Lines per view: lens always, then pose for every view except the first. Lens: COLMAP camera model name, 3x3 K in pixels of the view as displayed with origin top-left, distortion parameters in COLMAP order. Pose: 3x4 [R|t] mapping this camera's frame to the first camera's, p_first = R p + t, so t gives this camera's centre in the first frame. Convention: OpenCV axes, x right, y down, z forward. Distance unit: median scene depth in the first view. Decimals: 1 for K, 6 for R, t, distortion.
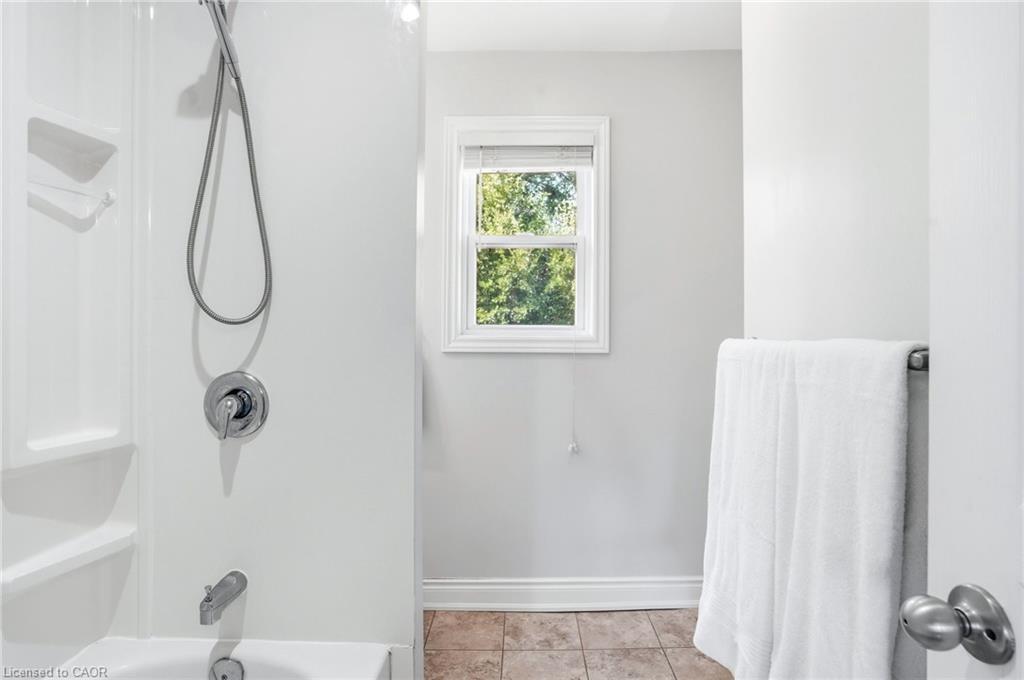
lens RADIAL K [[530.9, 0, 512.7], [0, 530.9, 334.5], [0, 0, 1]] dist [-0.059934, 0.031180]
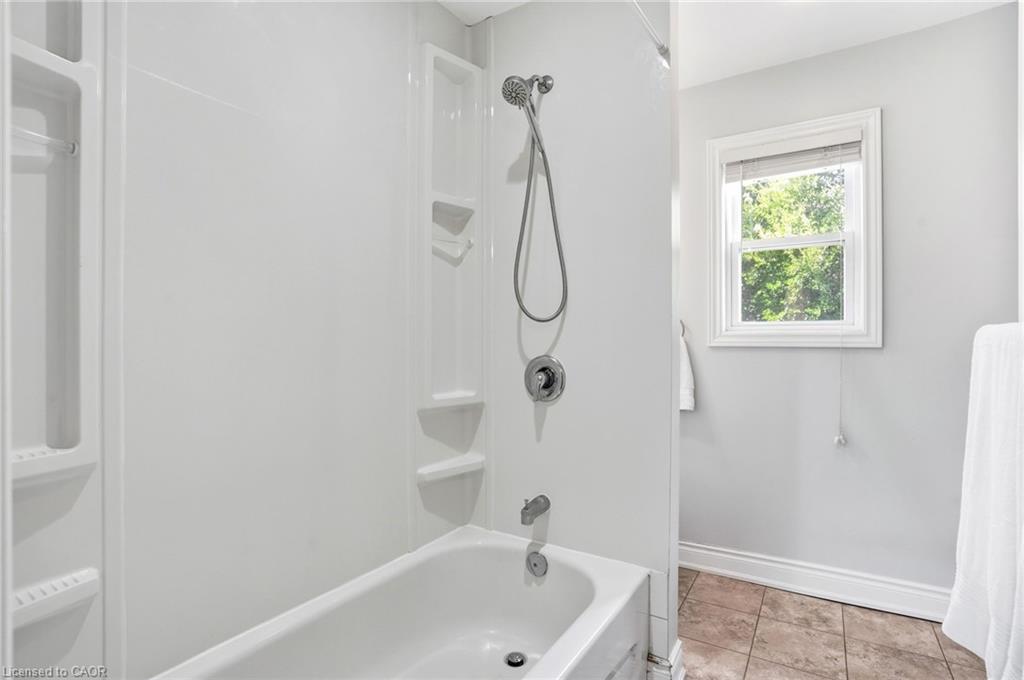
lens RADIAL K [[530.9, 0, 512.7], [0, 530.9, 334.5], [0, 0, 1]] dist [-0.059934, 0.031180]
pose [[0.847802, -0.012525, -0.530164, 0.129497], [0.002810, 0.999813, -0.019125, 0.031896], [0.530305, 0.014725, 0.847679, -0.213521]]
